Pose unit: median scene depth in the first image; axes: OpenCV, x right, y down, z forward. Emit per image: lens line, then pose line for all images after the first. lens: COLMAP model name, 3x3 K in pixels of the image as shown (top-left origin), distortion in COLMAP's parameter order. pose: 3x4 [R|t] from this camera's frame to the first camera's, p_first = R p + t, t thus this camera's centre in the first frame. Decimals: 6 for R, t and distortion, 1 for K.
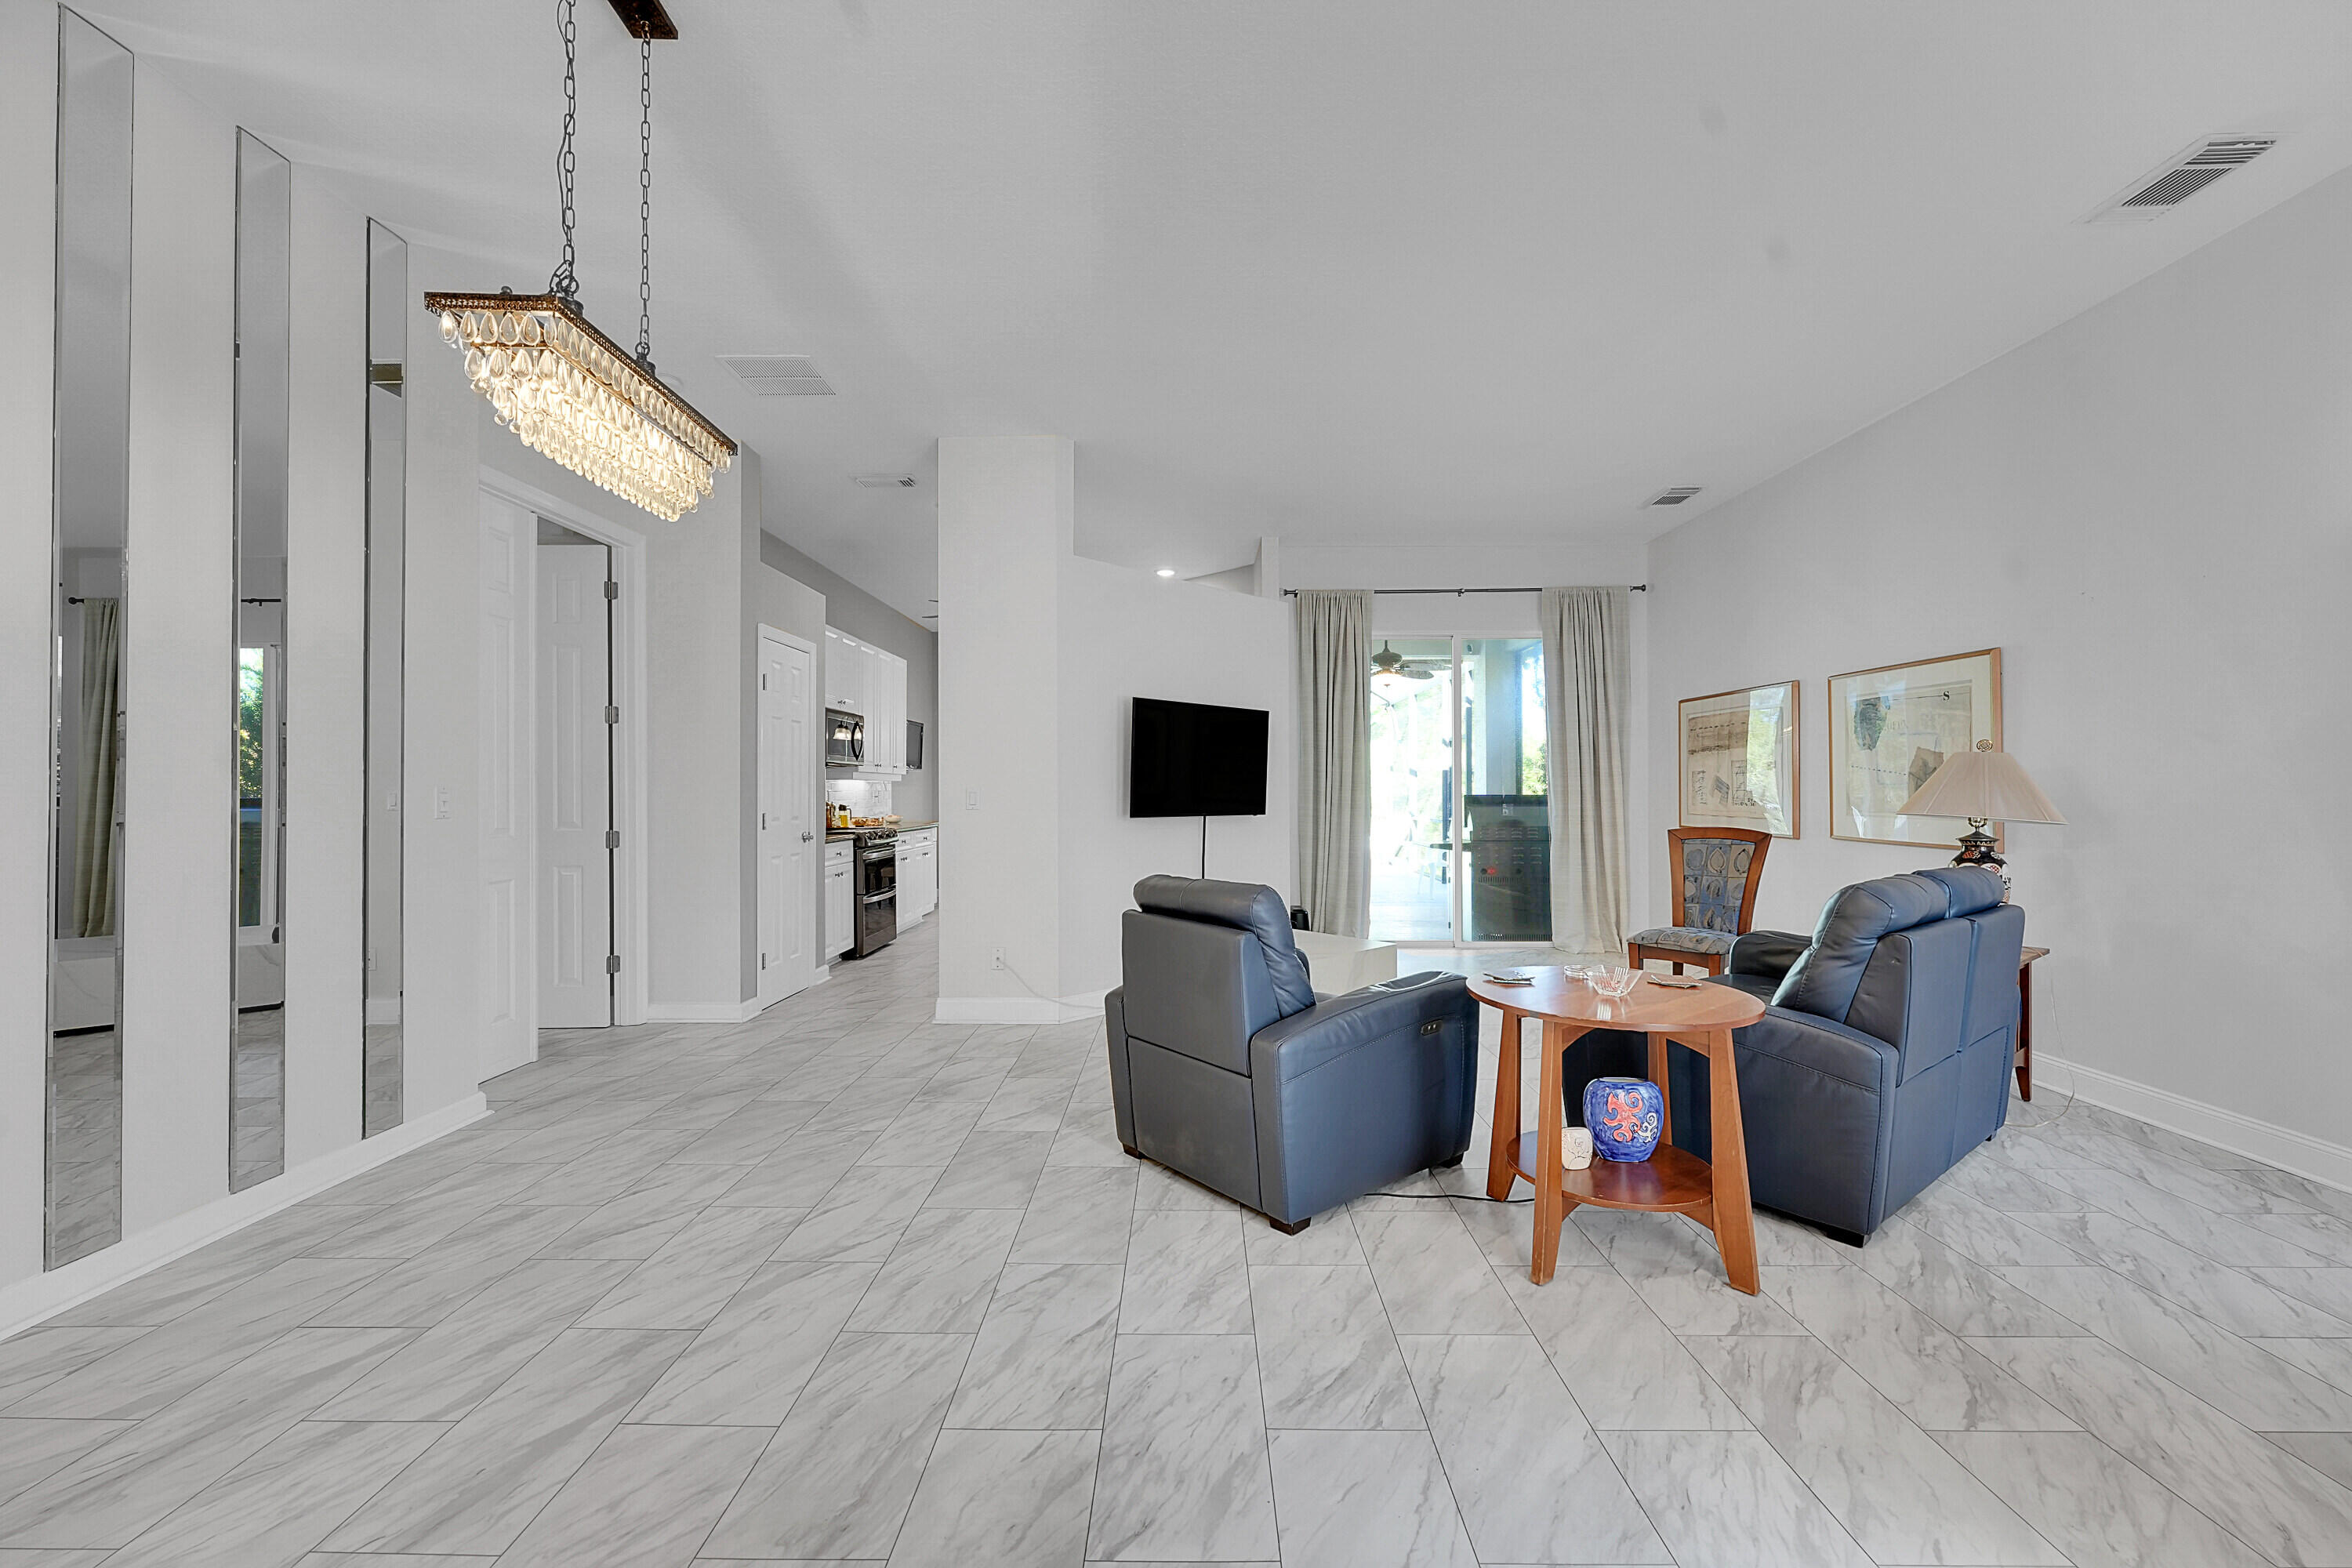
lens RADIAL K [[930.2, 0, 1176.0], [0, 930.2, 784.0], [0, 0, 1]] dist [0.000542, -0.000024]
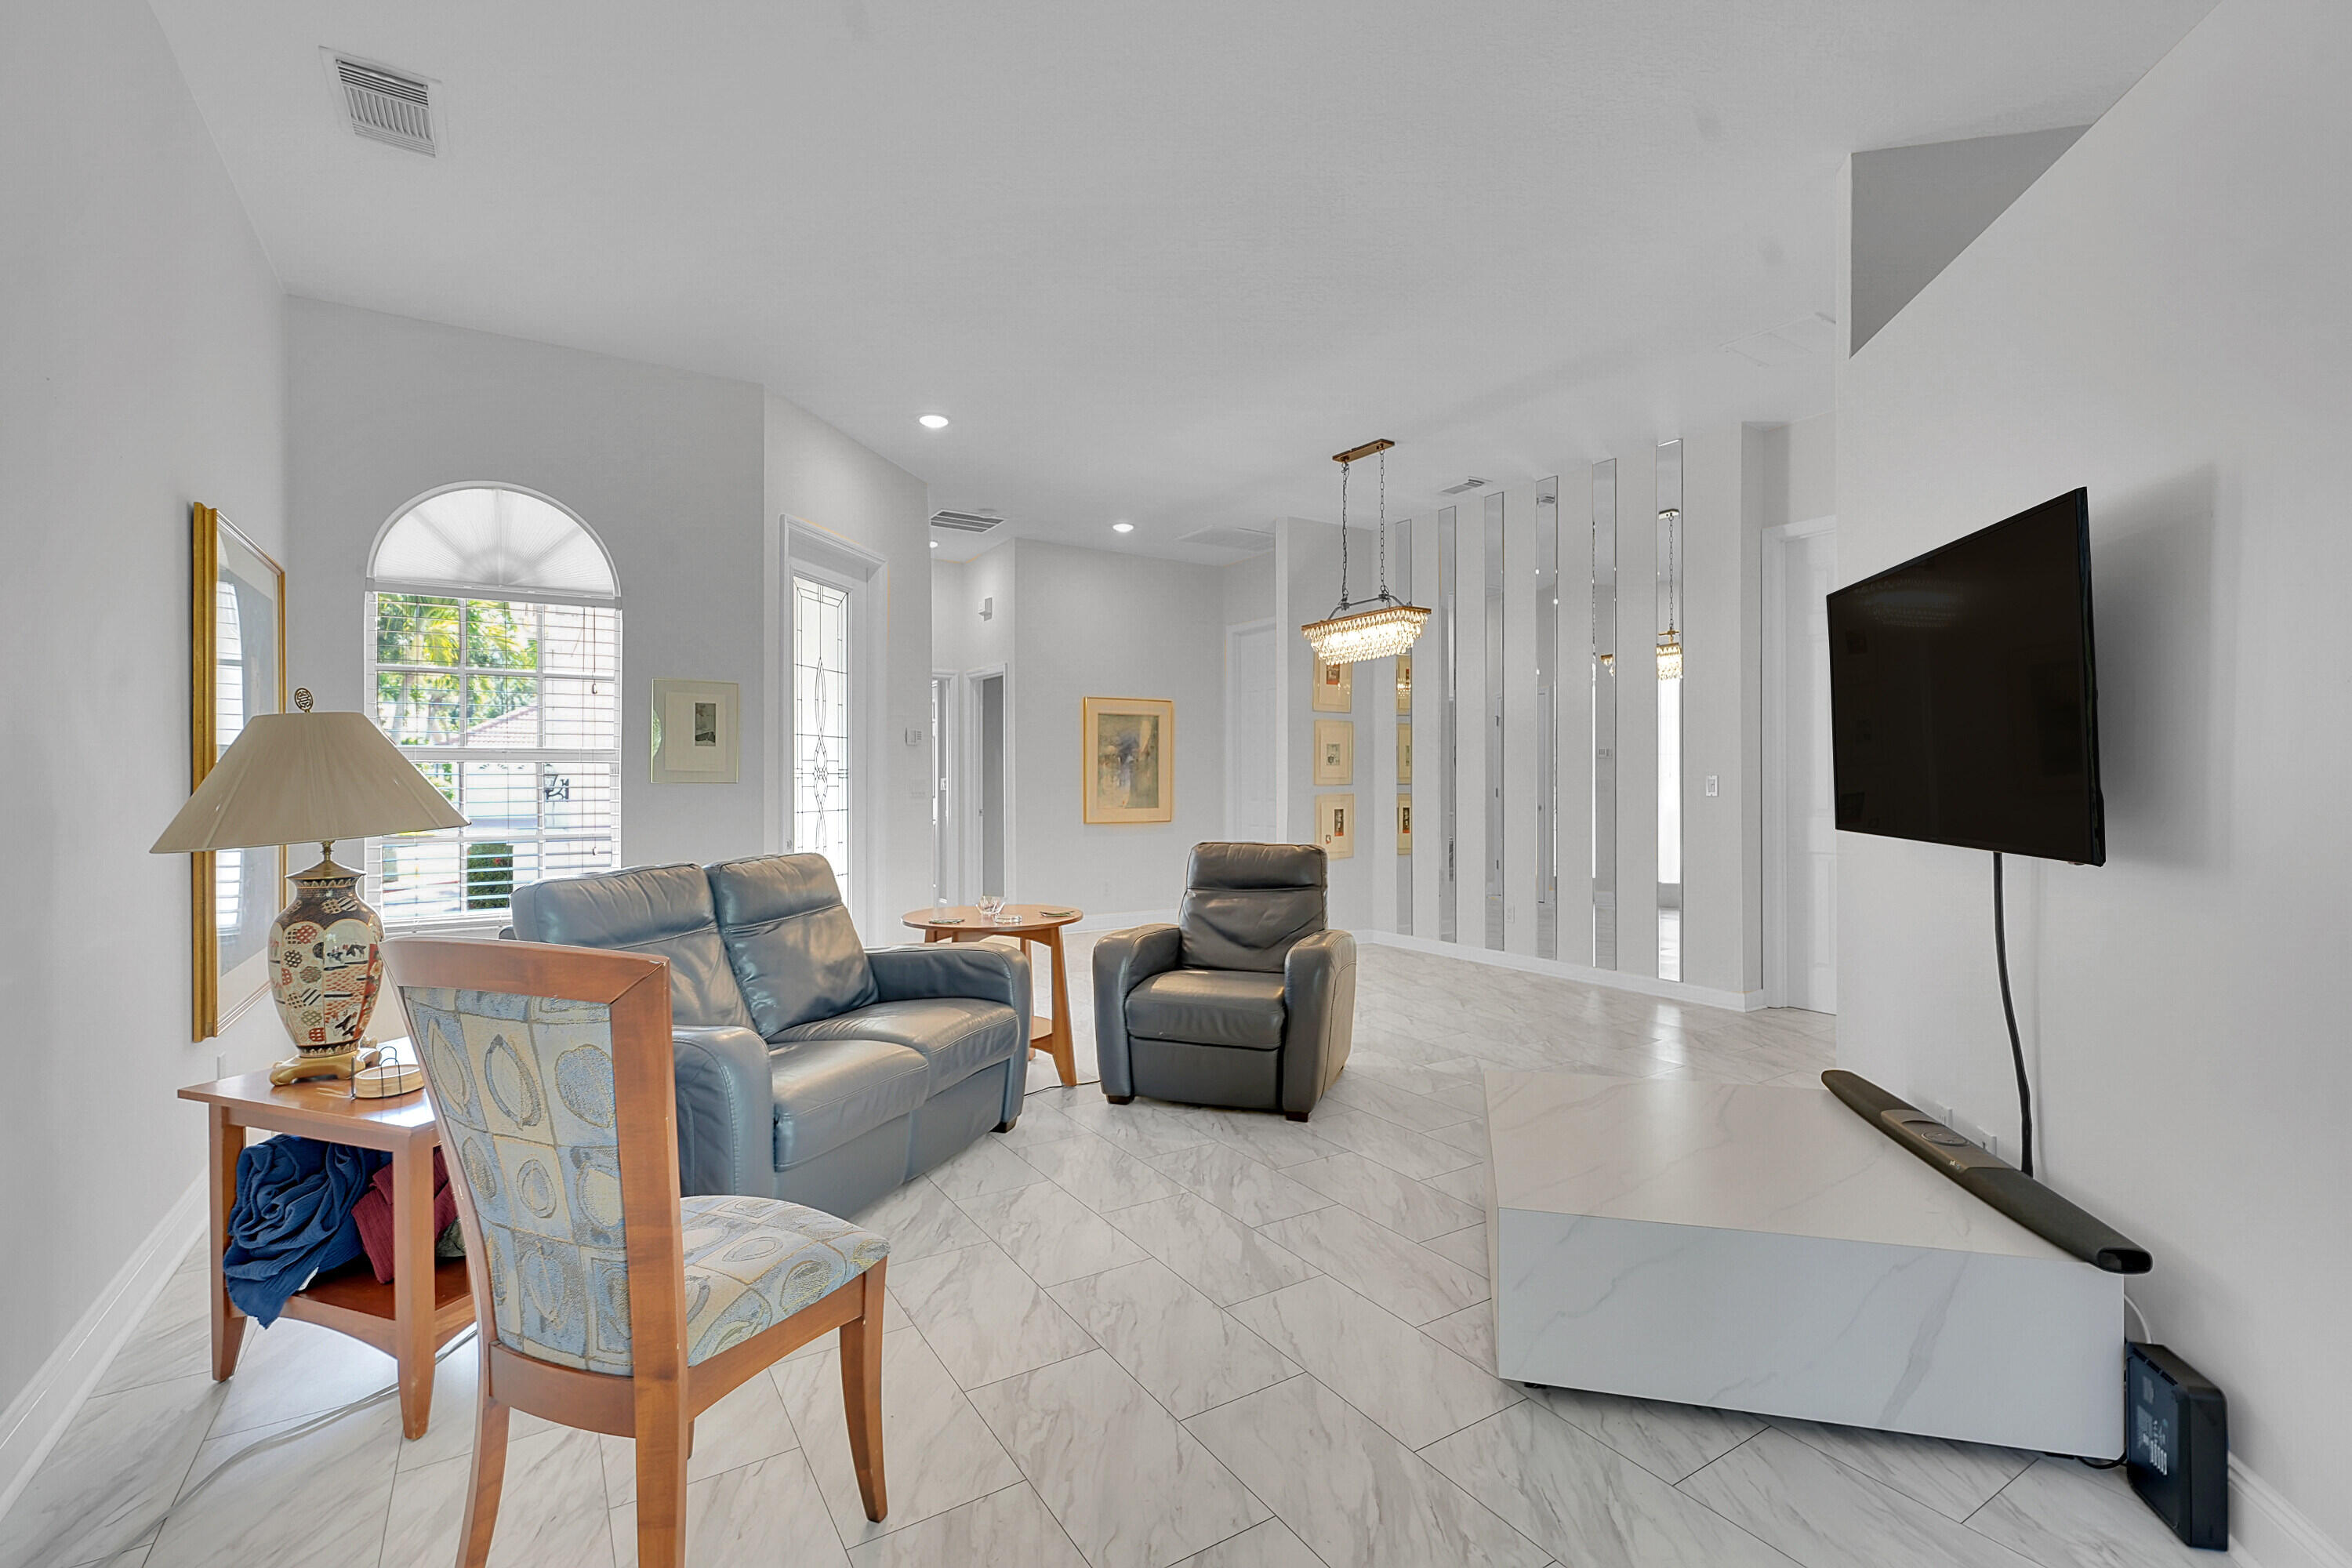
lens RADIAL K [[1025.2, 0, 1176.0], [0, 1025.2, 784.0], [0, 0, 1]] dist [0.018271, 0.000073]
pose [[-0.843701, 0.005790, -0.536782, 0.881167], [0.009185, 0.999951, -0.003651, 0.016532], [0.536735, -0.008010, -0.843713, 2.043091]]
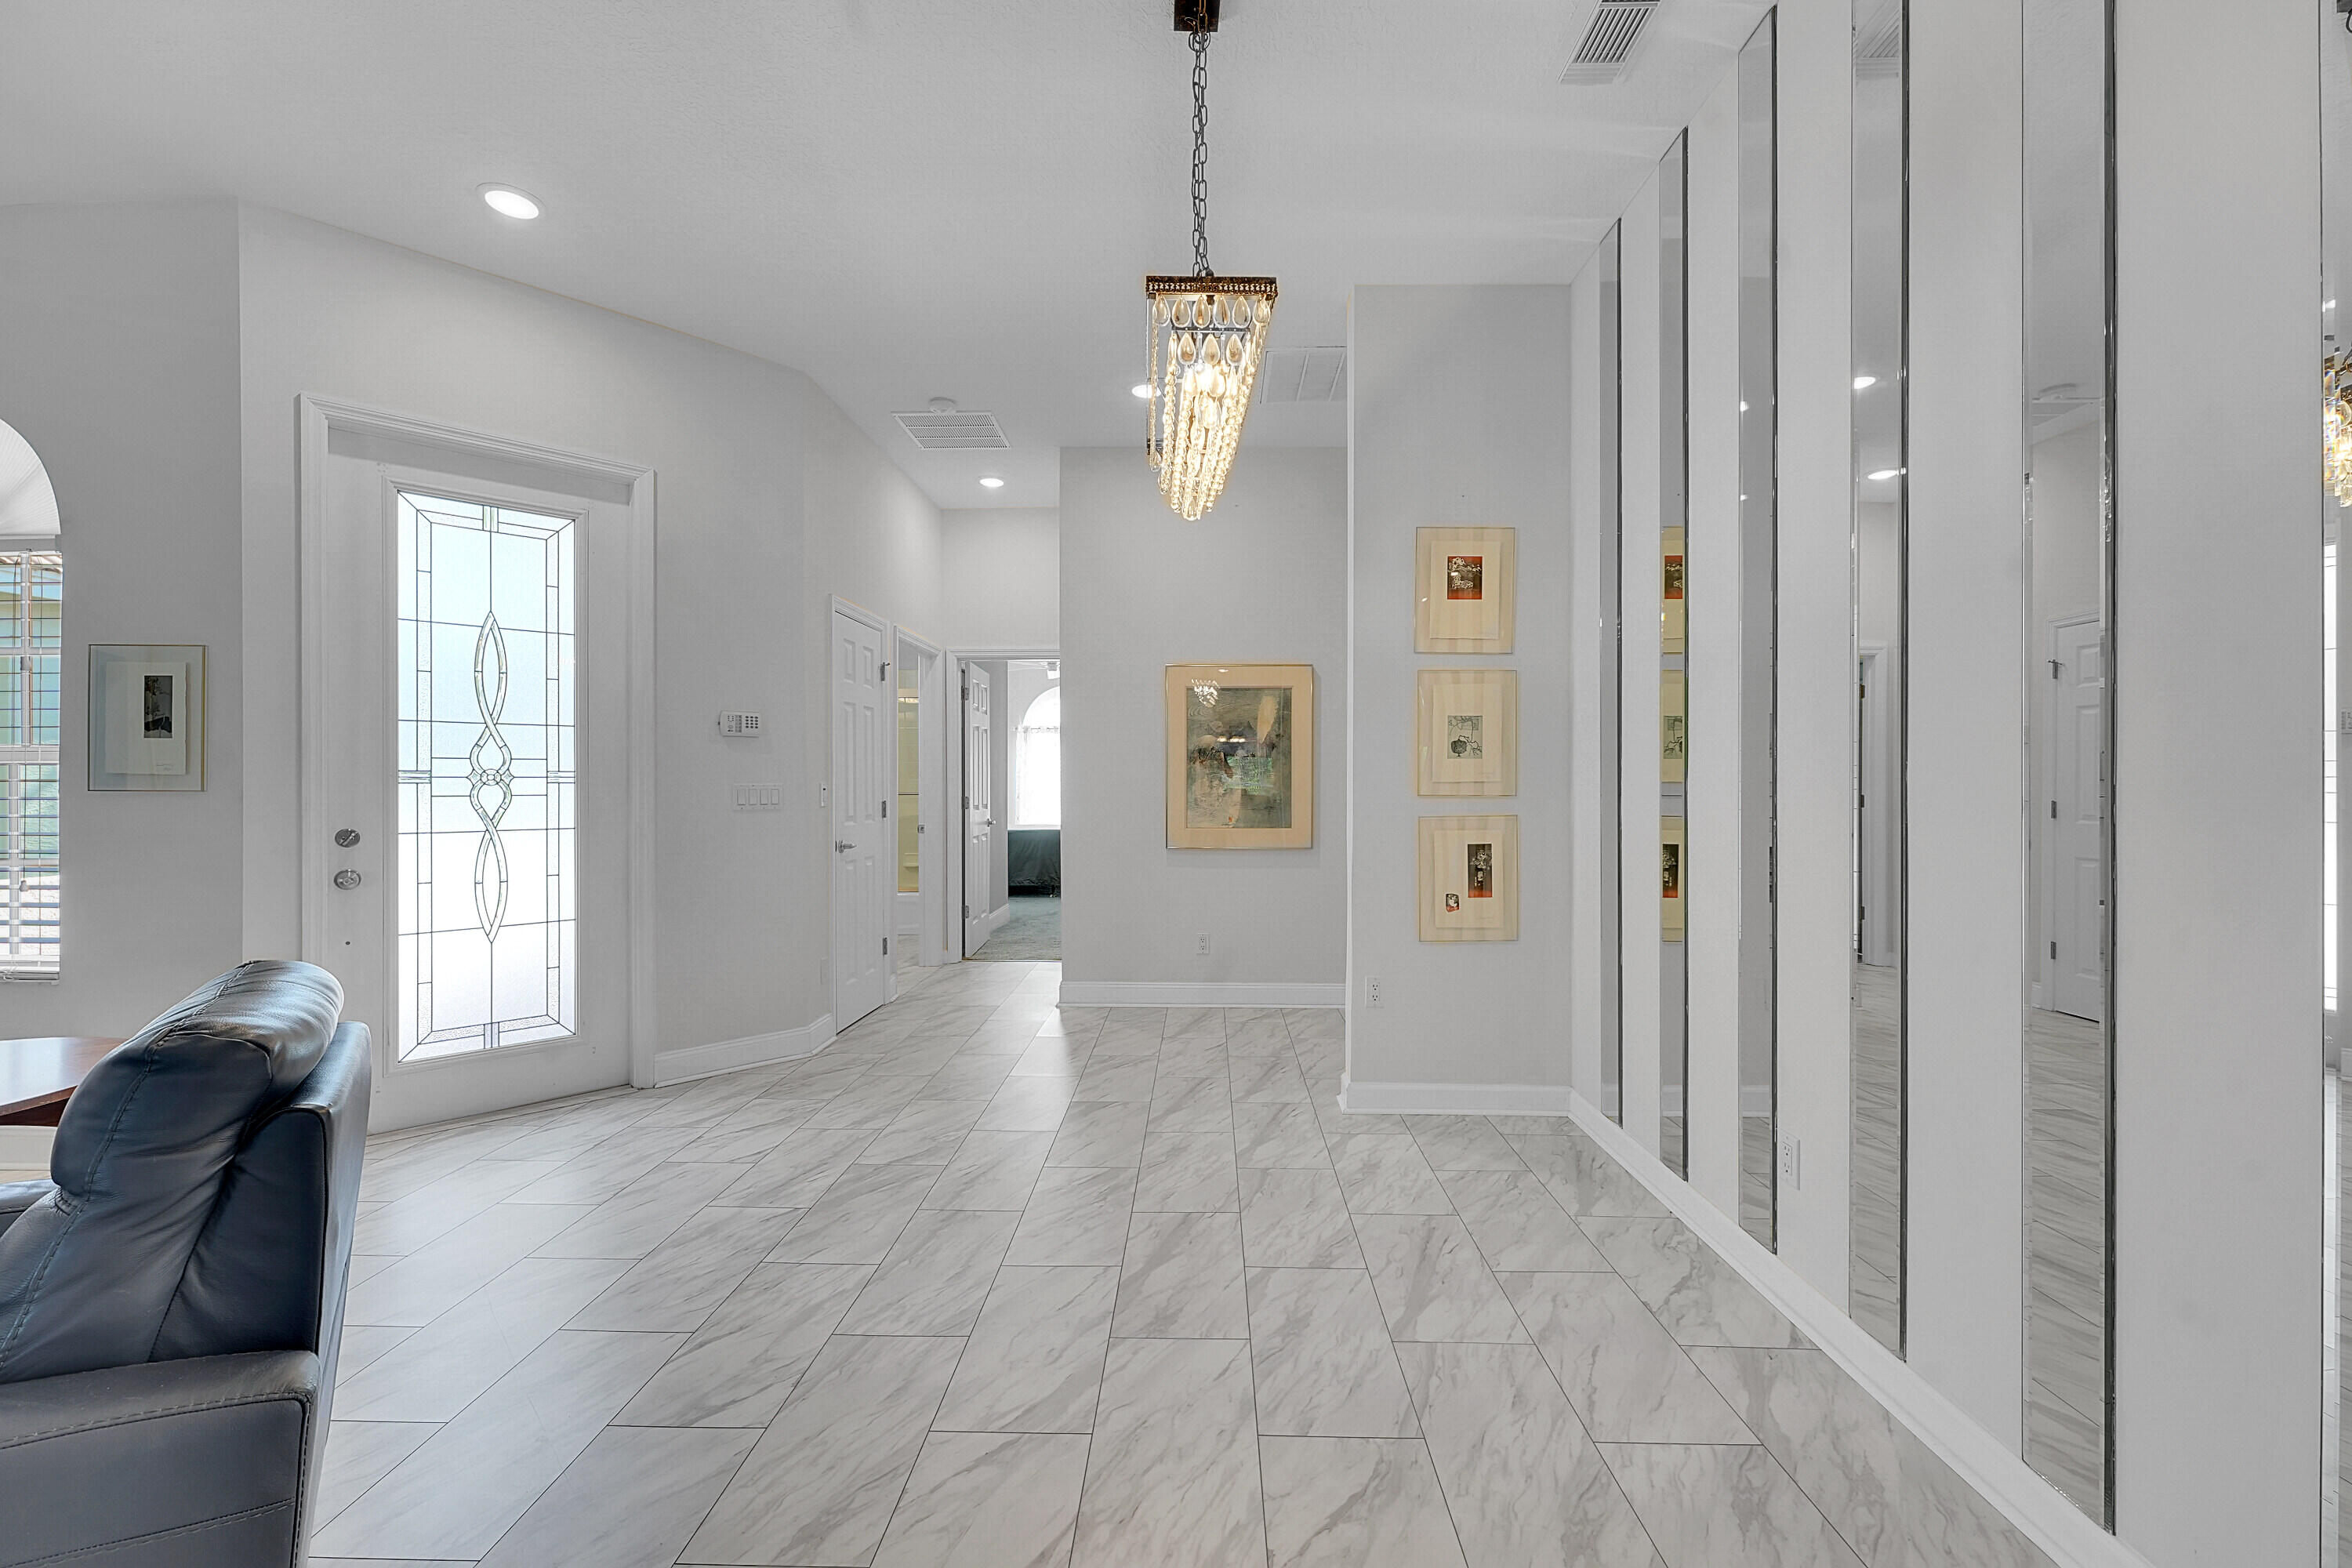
lens RADIAL K [[930.2, 0, 1176.0], [0, 930.2, 784.0], [0, 0, 1]] dist [0.000542, -0.000024]
pose [[-0.999894, 0.003613, 0.014102, -0.394821], [0.003456, 0.999932, -0.011105, 0.009540], [-0.014141, -0.011055, -0.999839, 1.319354]]
